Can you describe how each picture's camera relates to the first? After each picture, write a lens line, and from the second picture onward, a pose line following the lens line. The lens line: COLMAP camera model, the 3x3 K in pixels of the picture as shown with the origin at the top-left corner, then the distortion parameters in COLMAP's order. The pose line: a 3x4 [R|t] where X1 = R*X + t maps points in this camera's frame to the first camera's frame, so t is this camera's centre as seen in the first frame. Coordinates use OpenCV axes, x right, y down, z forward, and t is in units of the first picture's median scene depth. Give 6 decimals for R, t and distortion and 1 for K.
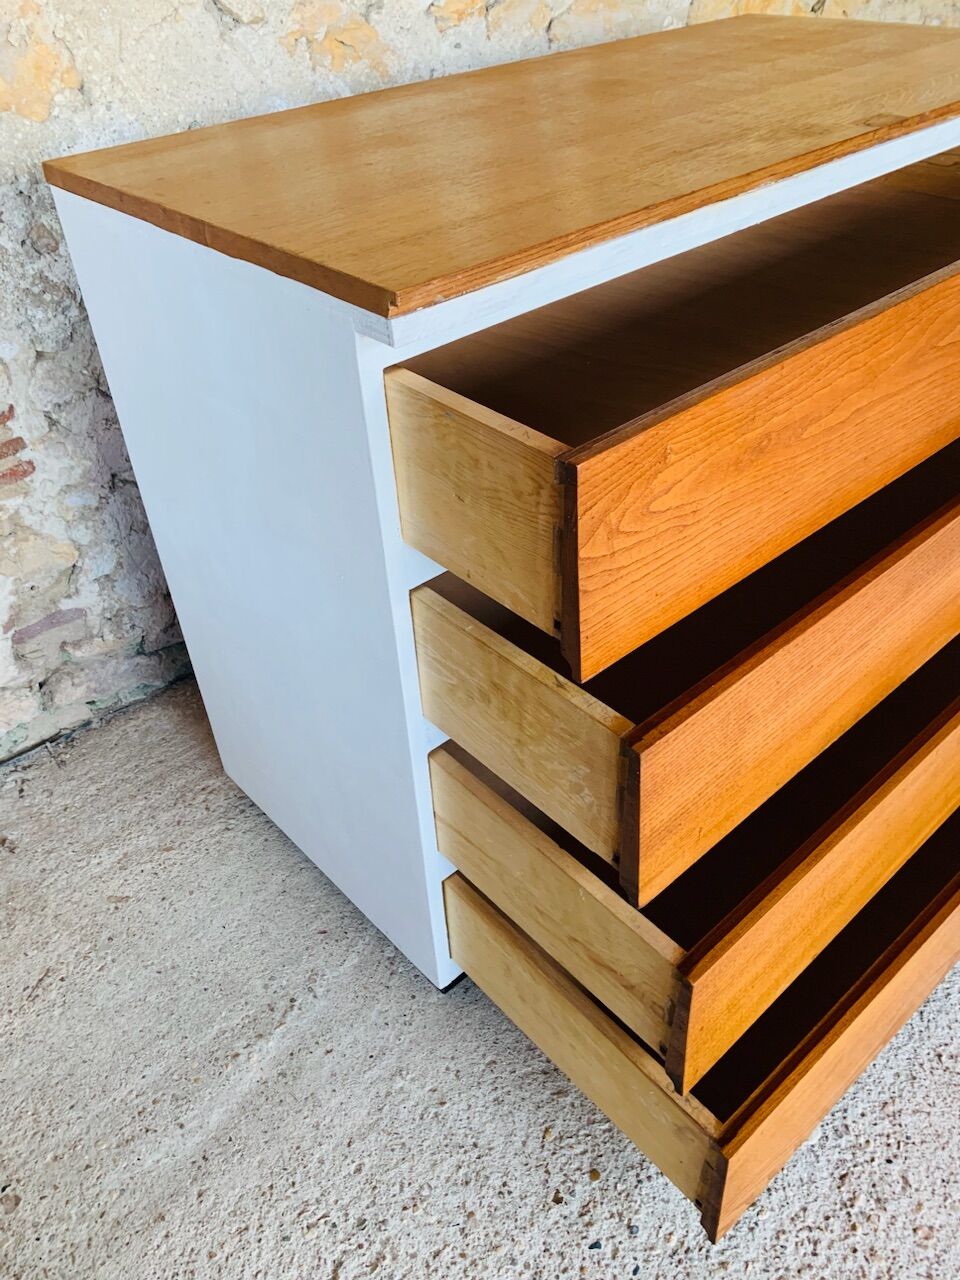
lens RADIAL K [[988.0, 0, 476.9], [0, 988.0, 638.9], [0, 0, 1]] dist [-0.003731, 0.005629]
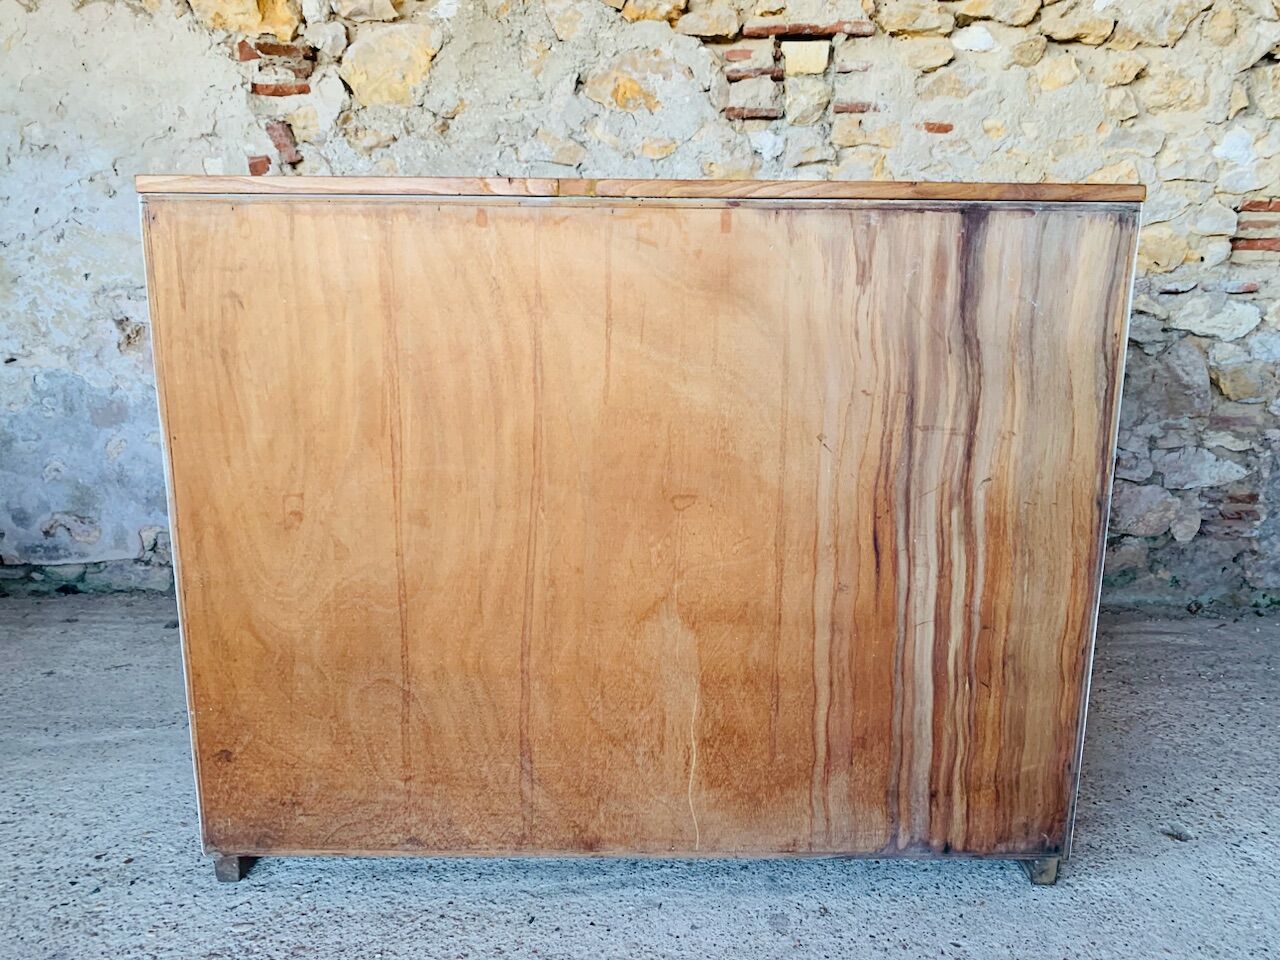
lens RADIAL K [[988.0, 0, 649.7], [0, 988.0, 465.5], [0, 0, 1]] dist [-0.003731, 0.005629]
pose [[0.748488, 0.191040, -0.635036, 1.237140], [-0.448683, 0.851028, -0.272825, 0.142886], [0.488313, 0.489136, 0.722701, 0.145187]]
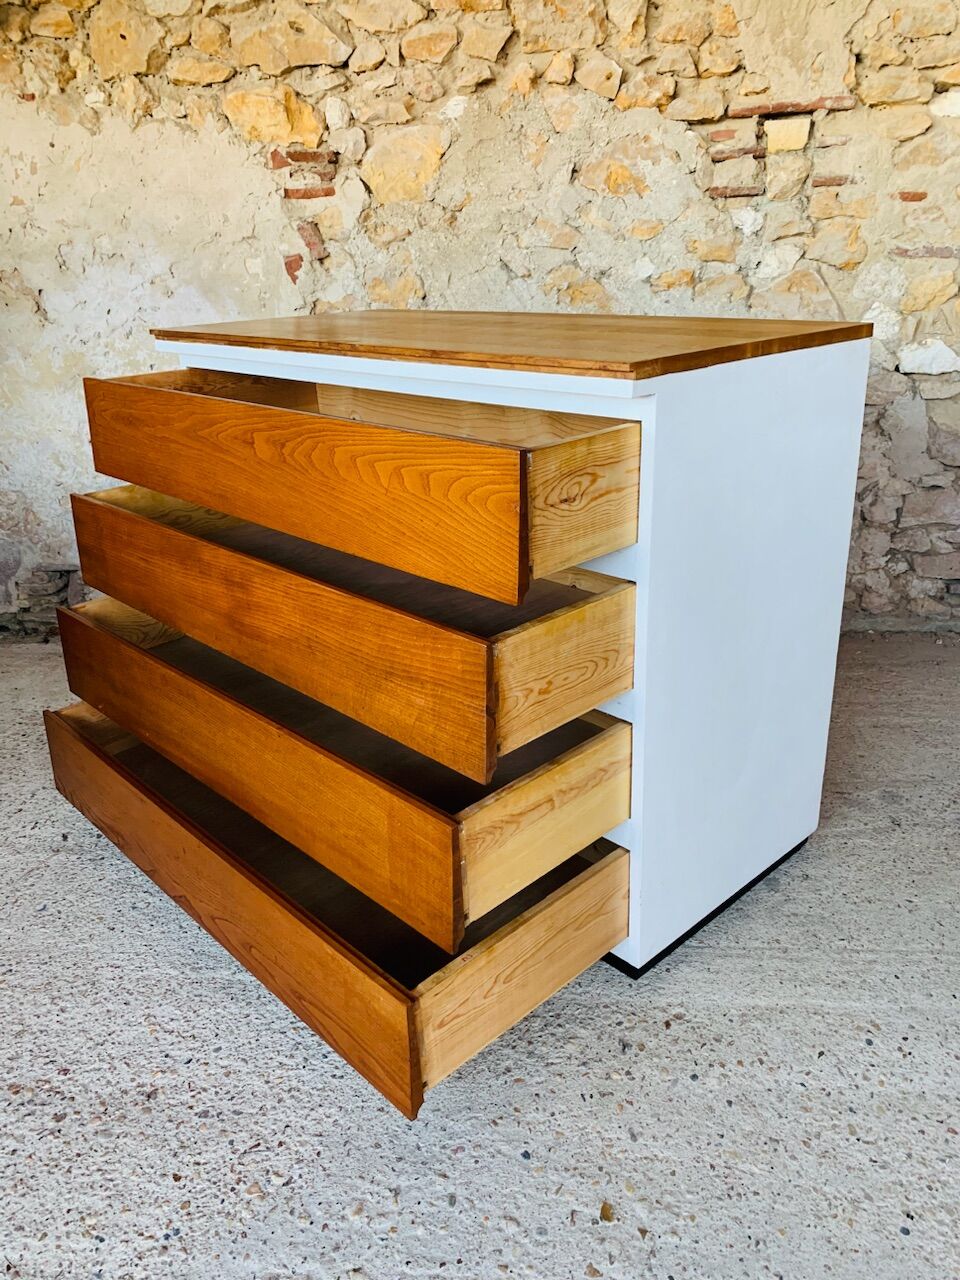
lens RADIAL K [[988.0, 0, 468.7], [0, 988.0, 639.0], [0, 0, 1]] dist [-0.003731, 0.005629]
pose [[0.685933, 0.285664, -0.669247, 1.315077], [-0.451011, 0.888657, -0.082938, 0.211845], [0.571038, 0.358728, 0.738397, -0.218778]]
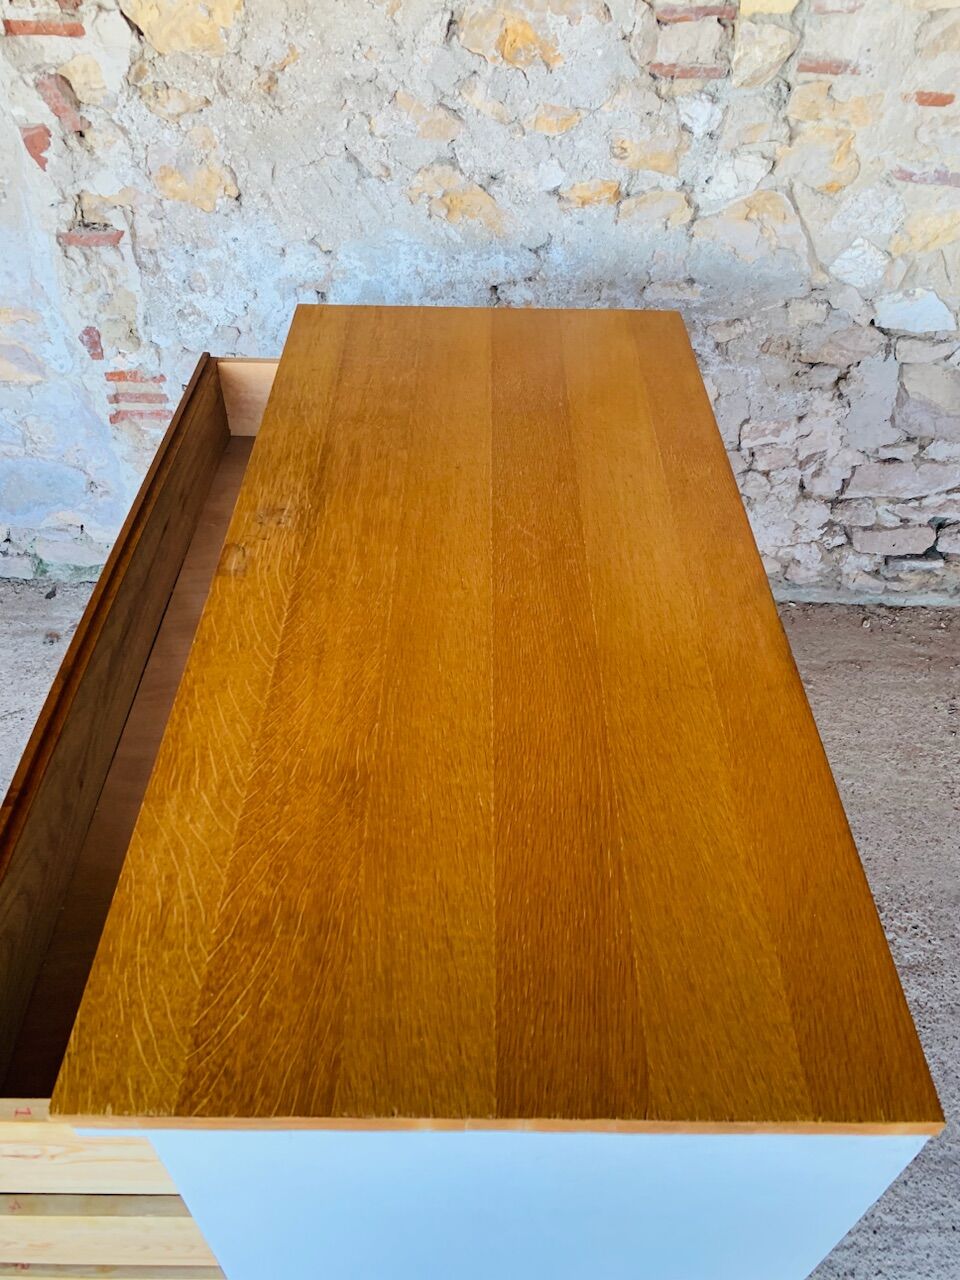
lens RADIAL K [[988.0, 0, 476.9], [0, 988.0, 631.1], [0, 0, 1]] dist [-0.003731, 0.005629]
pose [[0.738848, 0.498363, -0.453583, 0.867491], [-0.458775, 0.865025, 0.203120, -0.493439], [0.493588, 0.058017, 0.867758, -0.034950]]
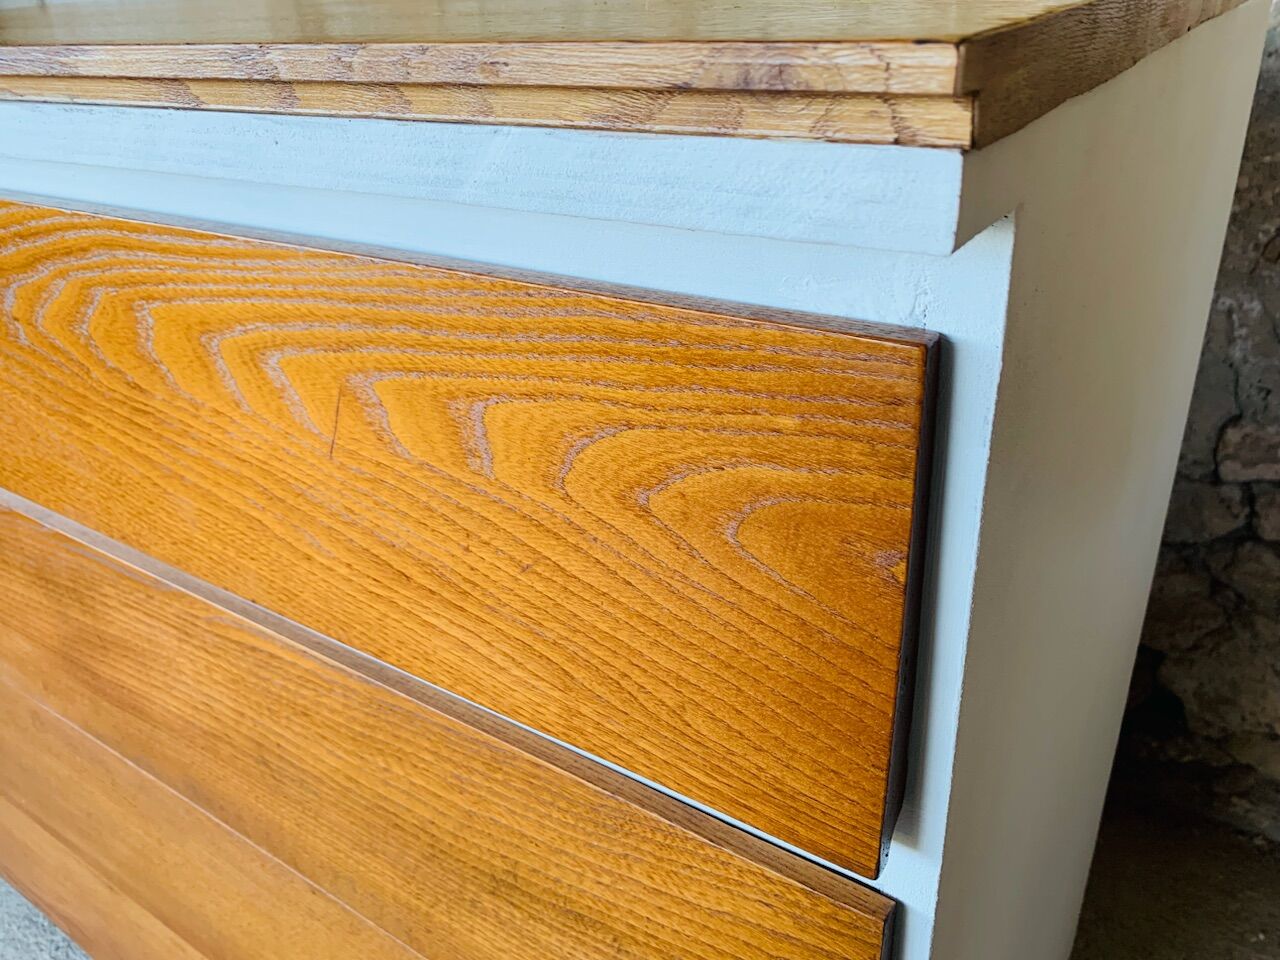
lens RADIAL K [[988.0, 0, 641.0], [0, 988.0, 459.5], [0, 0, 1]] dist [-0.003731, 0.005629]
pose [[0.246015, 0.472022, -0.846565, 0.824187], [-0.569725, 0.777020, 0.267682, -0.595023], [0.784149, 0.416456, 0.460081, 0.964943]]
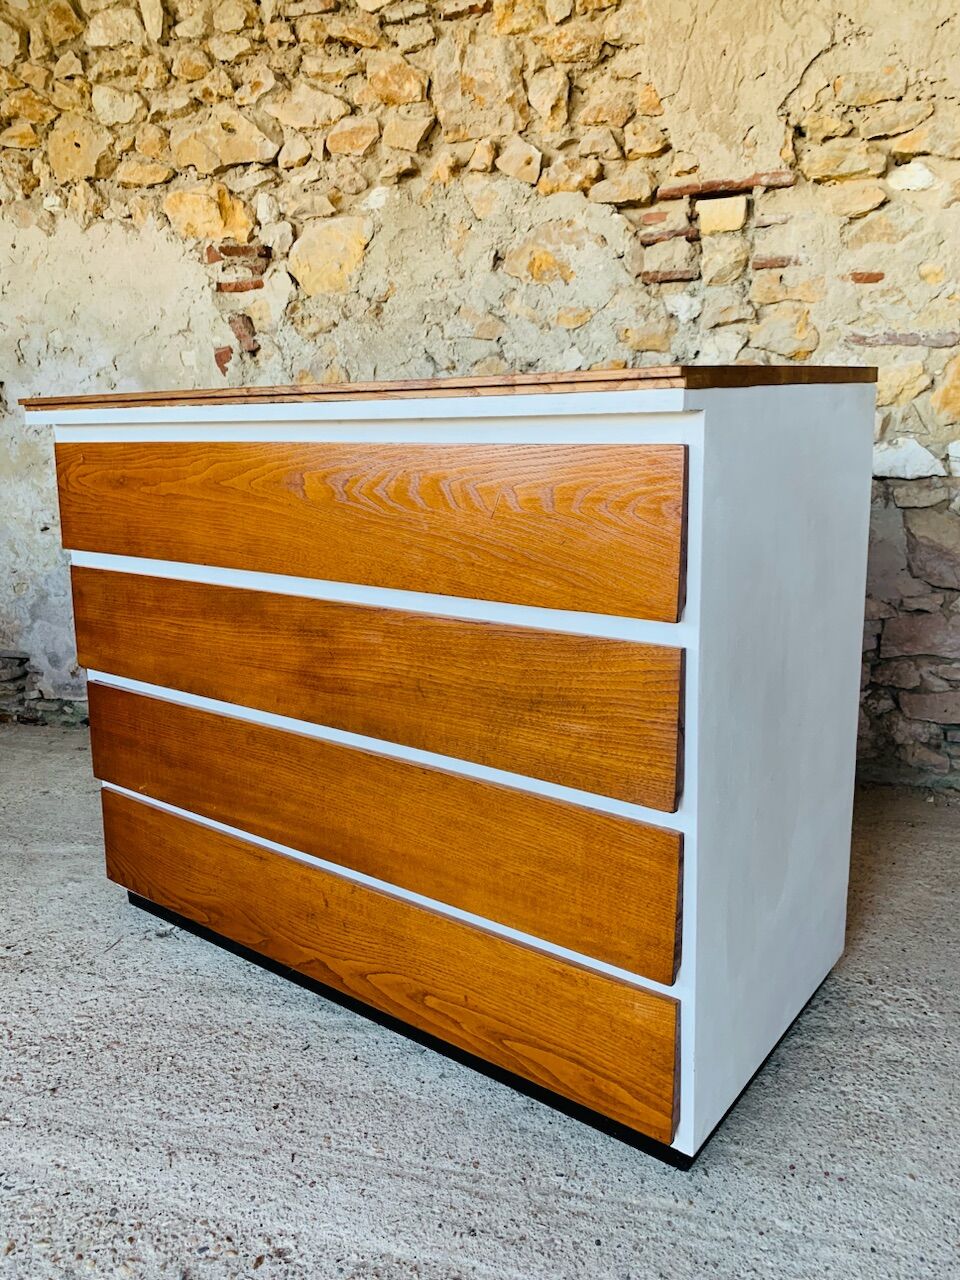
lens RADIAL K [[988.0, 0, 486.5], [0, 988.0, 632.0], [0, 0, 1]] dist [-0.003731, 0.005629]
pose [[0.538082, 0.219664, -0.813767, 1.531208], [-0.524273, 0.843187, -0.119056, -0.068120], [0.660005, 0.490697, 0.568867, 0.321888]]
